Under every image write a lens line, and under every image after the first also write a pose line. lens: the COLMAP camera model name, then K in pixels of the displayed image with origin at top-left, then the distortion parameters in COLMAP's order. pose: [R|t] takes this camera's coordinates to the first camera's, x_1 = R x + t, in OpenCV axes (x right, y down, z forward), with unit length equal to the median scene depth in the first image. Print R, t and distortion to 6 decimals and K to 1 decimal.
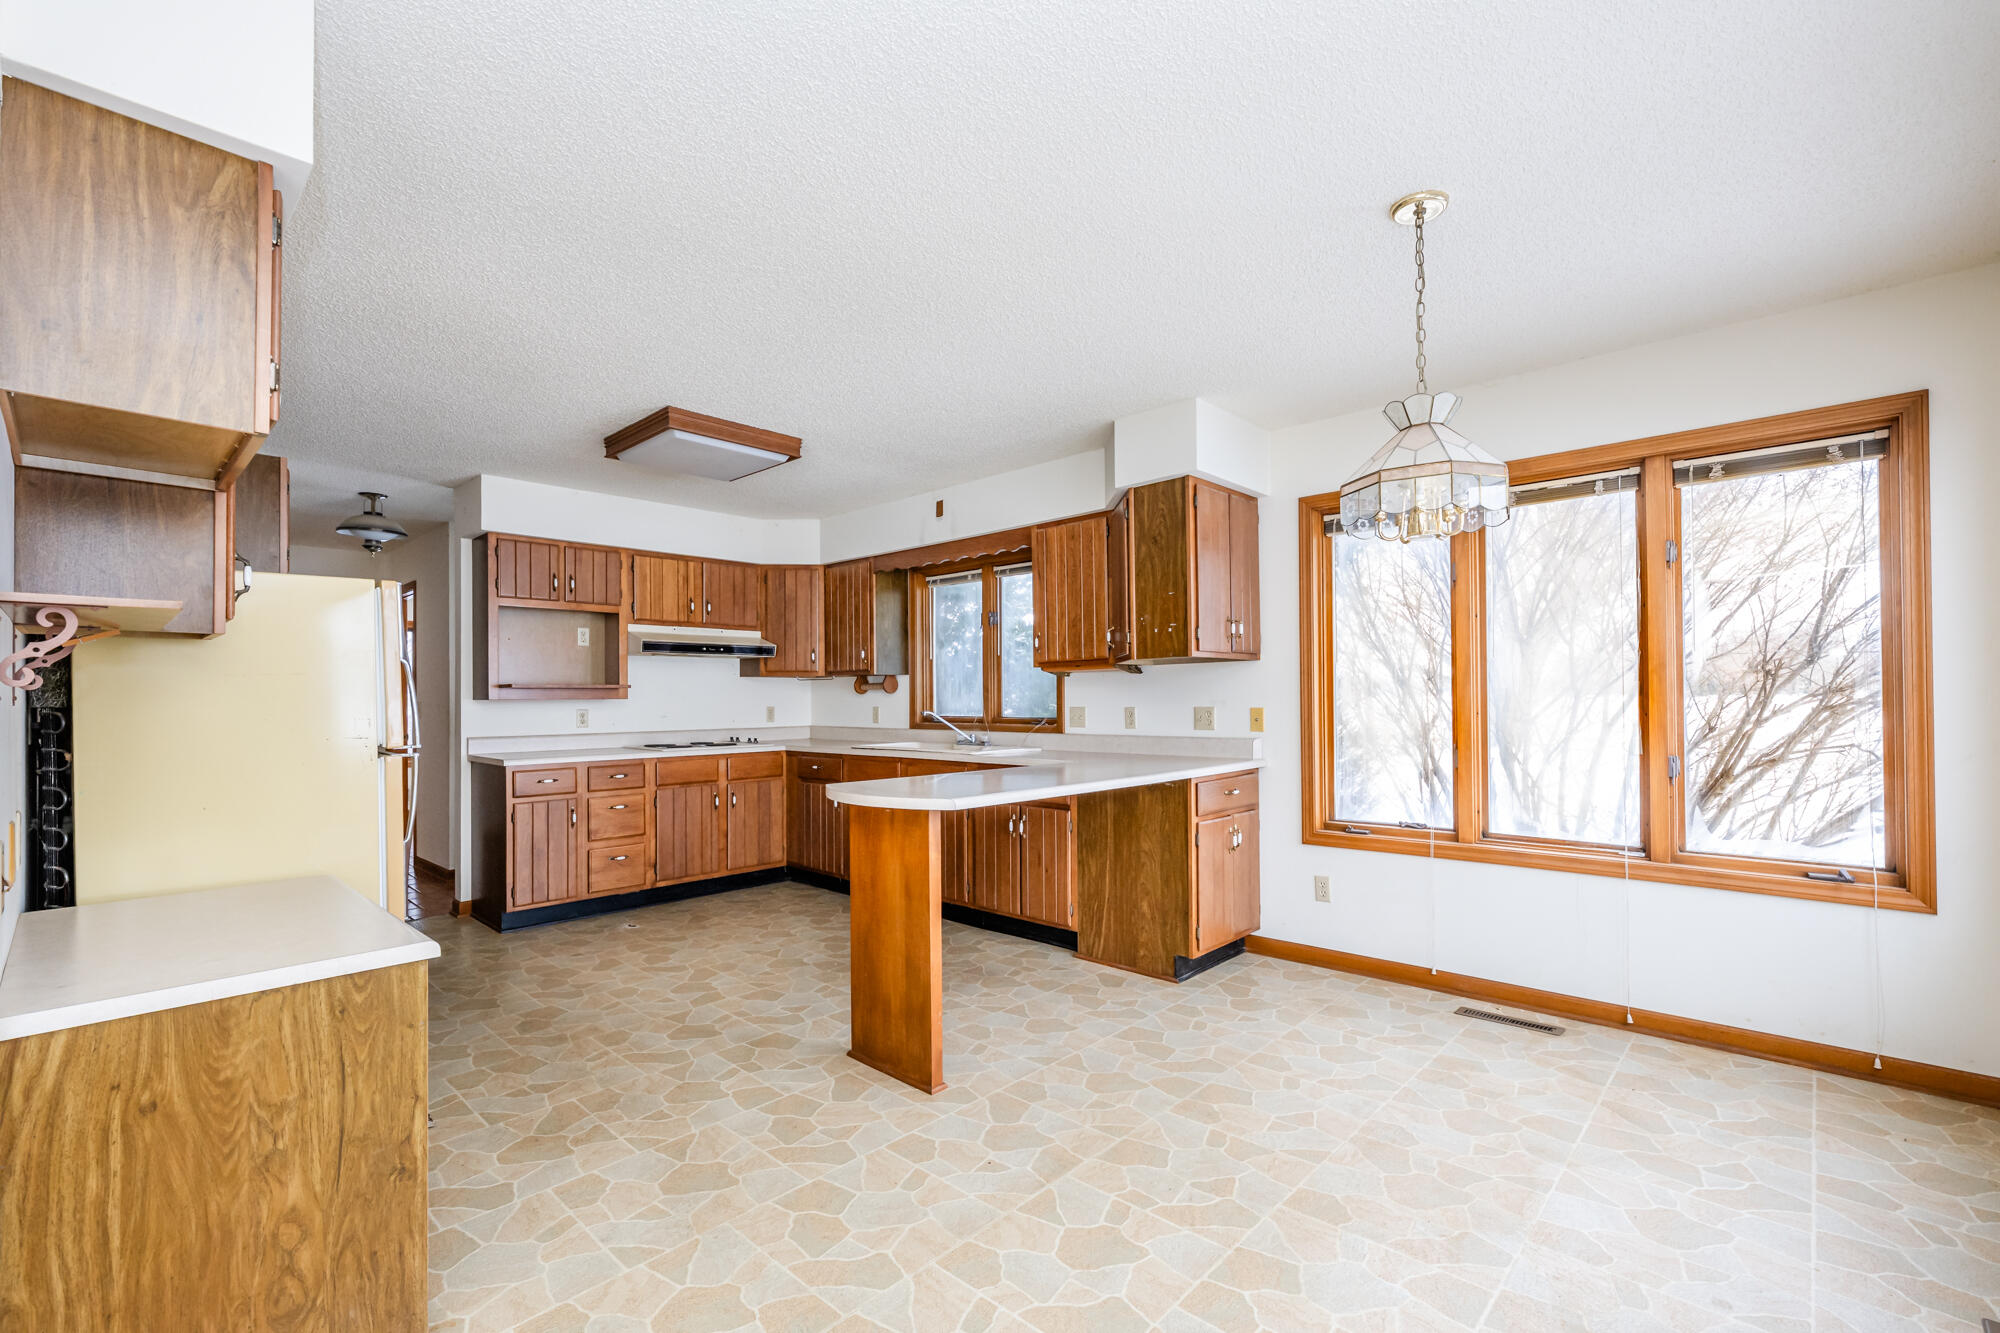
lens RADIAL K [[877.7, 0, 996.6], [0, 877.7, 689.0], [0, 0, 1]] dist [-0.001910, 0.000064]
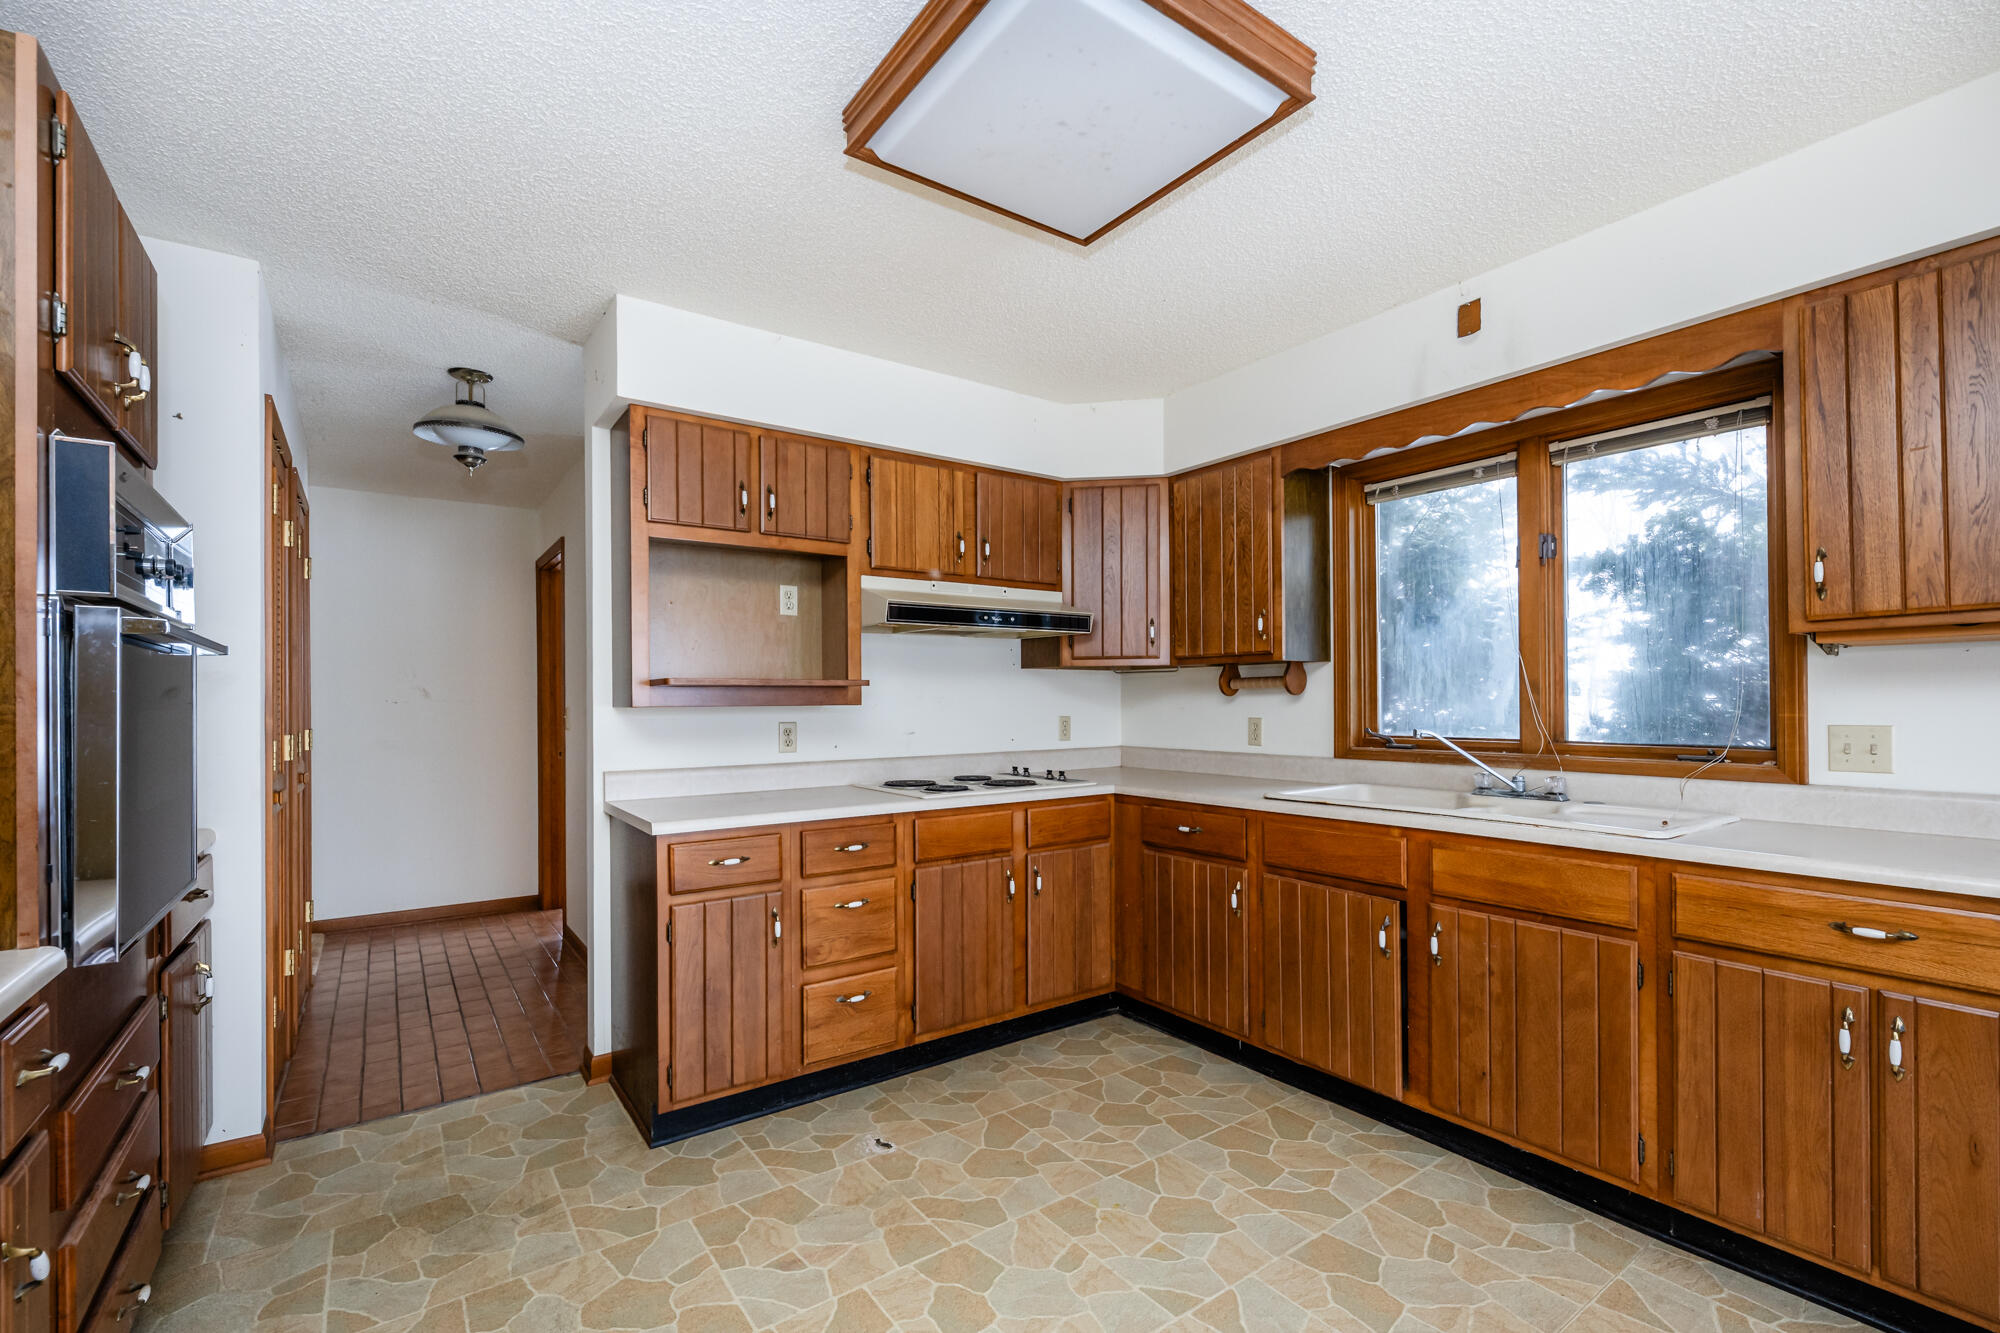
lens RADIAL K [[877.7, 0, 996.6], [0, 877.7, 689.0], [0, 0, 1]] dist [-0.001910, 0.000064]
pose [[0.981761, -0.003967, -0.190078, -0.233738], [0.003419, 0.999989, -0.003212, 0.003023], [0.190089, 0.002503, 0.981764, 0.471089]]
